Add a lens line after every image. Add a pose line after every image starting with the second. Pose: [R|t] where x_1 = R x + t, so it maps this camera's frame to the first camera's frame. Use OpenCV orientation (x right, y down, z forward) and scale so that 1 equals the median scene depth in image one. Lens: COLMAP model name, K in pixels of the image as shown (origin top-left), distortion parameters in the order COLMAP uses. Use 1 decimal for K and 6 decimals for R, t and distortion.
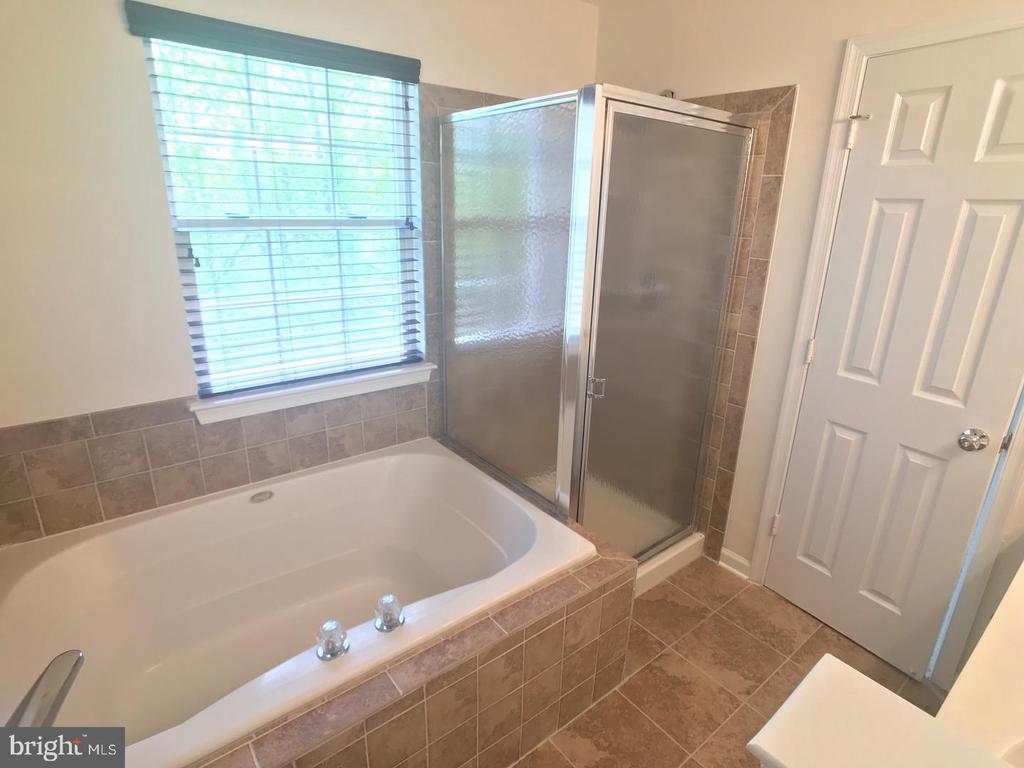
lens RADIAL K [[552.8, 0, 513.0], [0, 552.8, 382.6], [0, 0, 1]] dist [-0.007487, 0.001594]
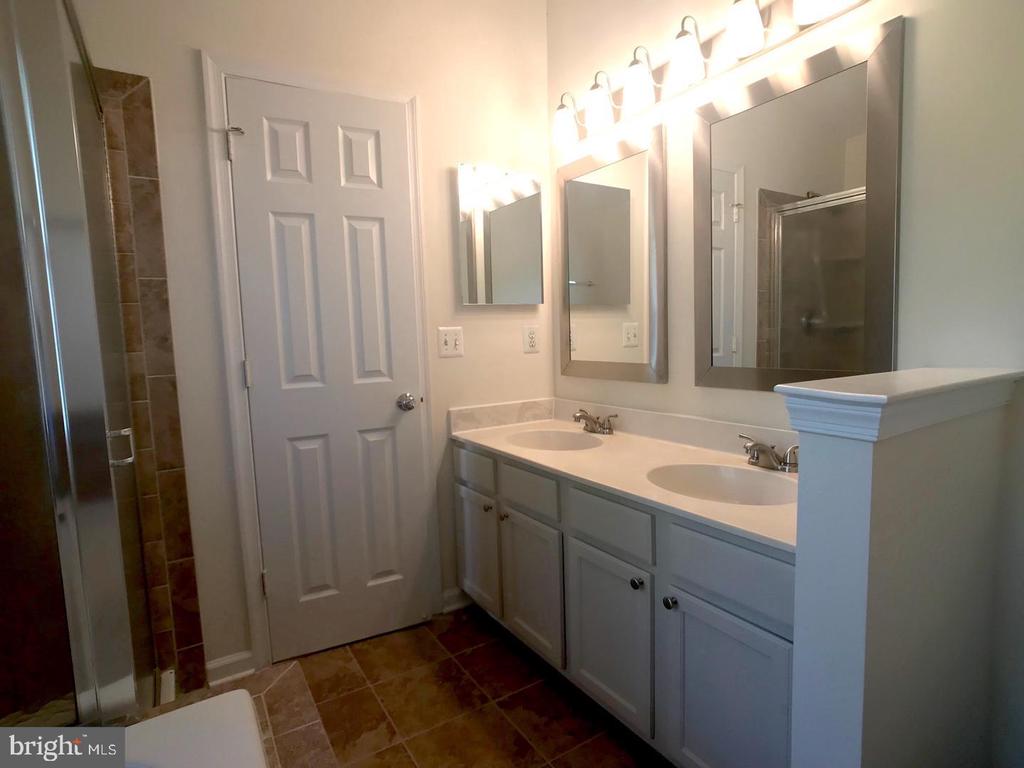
lens RADIAL K [[552.8, 0, 508.3], [0, 552.8, 383.6], [0, 0, 1]] dist [-0.007487, 0.001594]
pose [[0.124622, -0.127554, 0.983971, -0.318398], [0.350175, 0.933541, 0.076666, 0.040872], [-0.928357, 0.335008, 0.161006, 0.475394]]
